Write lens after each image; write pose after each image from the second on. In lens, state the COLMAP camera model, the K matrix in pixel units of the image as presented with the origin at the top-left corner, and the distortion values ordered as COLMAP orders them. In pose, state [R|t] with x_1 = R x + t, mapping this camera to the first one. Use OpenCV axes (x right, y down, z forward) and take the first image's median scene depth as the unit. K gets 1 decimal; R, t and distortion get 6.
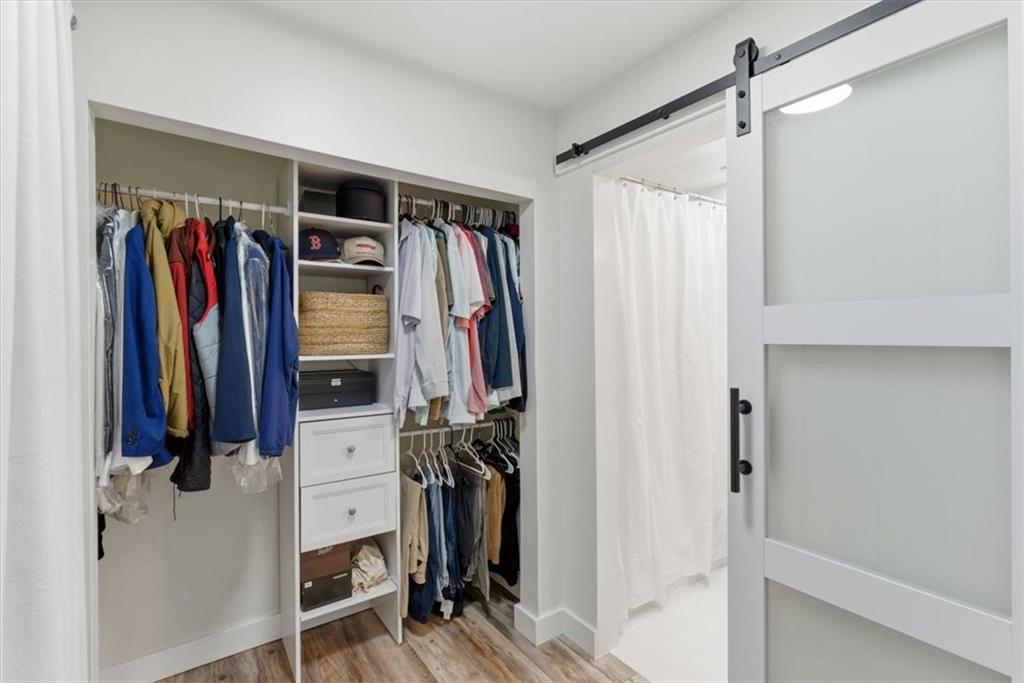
lens RADIAL K [[471.5, 0, 510.9], [0, 471.5, 334.3], [0, 0, 1]] dist [-0.005161, 0.000377]
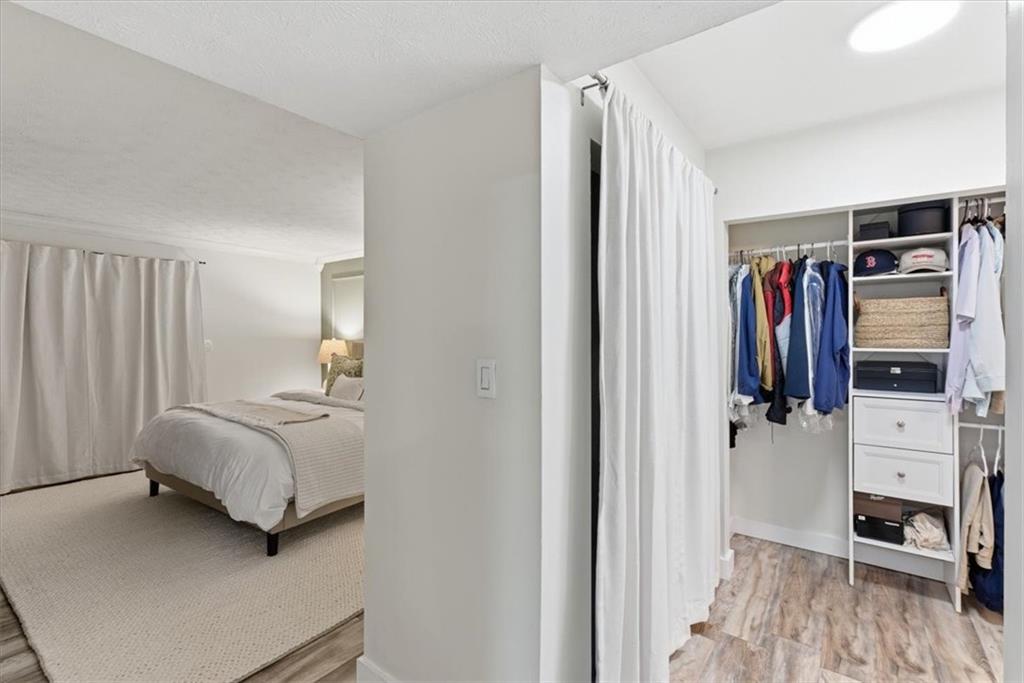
lens RADIAL K [[471.5, 0, 511.2], [0, 471.5, 336.8], [0, 0, 1]] dist [-0.005161, 0.000377]
pose [[0.321835, 0.006542, -0.946773, 0.498601], [0.006114, 0.999941, 0.008987, -0.003665], [0.946776, -0.008681, 0.321776, -0.365137]]
